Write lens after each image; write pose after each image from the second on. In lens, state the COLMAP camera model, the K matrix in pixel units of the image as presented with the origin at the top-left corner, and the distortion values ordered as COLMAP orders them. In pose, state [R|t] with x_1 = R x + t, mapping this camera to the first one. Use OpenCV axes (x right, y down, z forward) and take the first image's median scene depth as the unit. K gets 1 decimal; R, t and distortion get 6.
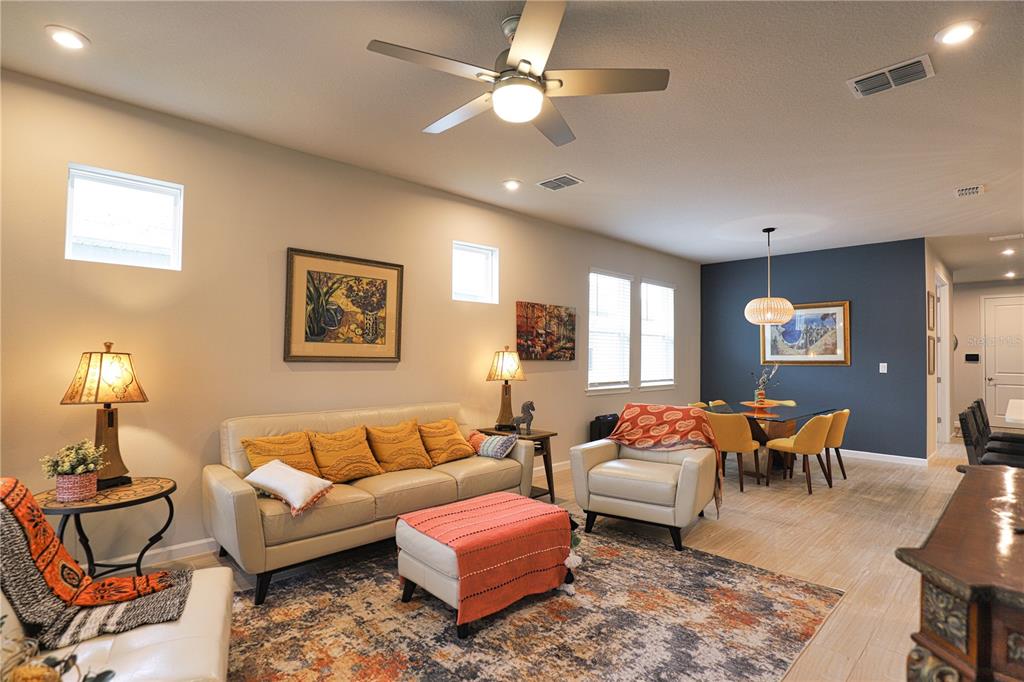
lens RADIAL K [[498.1, 0, 514.8], [0, 498.1, 345.8], [0, 0, 1]] dist [-0.037426, 0.009016]
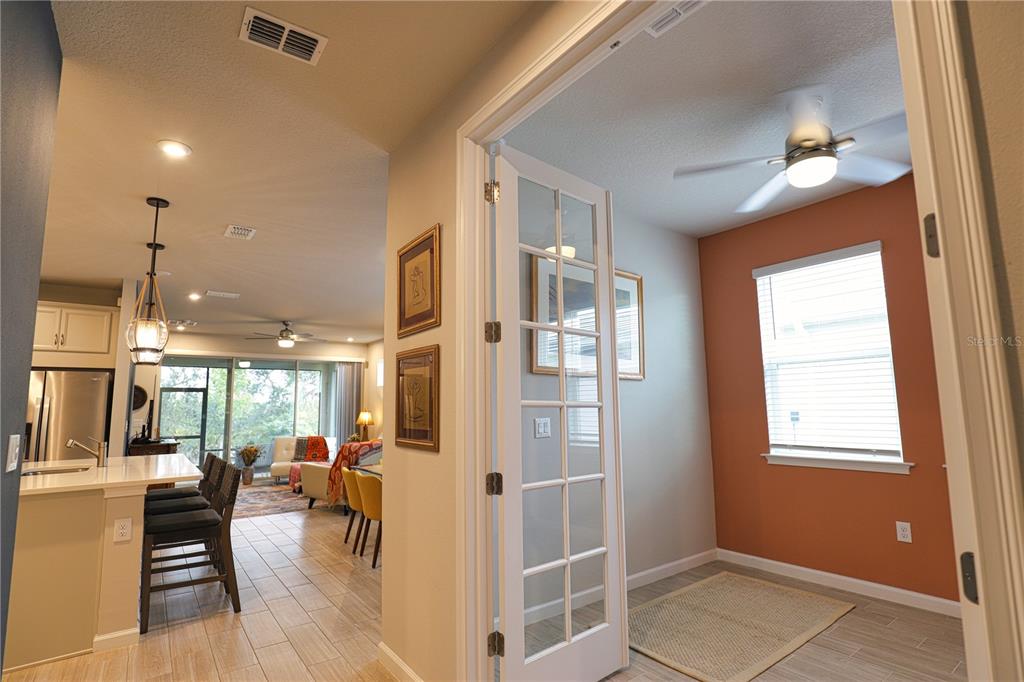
lens RADIAL K [[498.1, 0, 514.8], [0, 498.1, 345.8], [0, 0, 1]] dist [-0.037426, 0.009016]
pose [[-0.124944, -0.131111, -0.983463, 1.645270], [0.036349, 0.989960, -0.136595, 0.045005], [0.991498, -0.052814, -0.118924, 1.505592]]
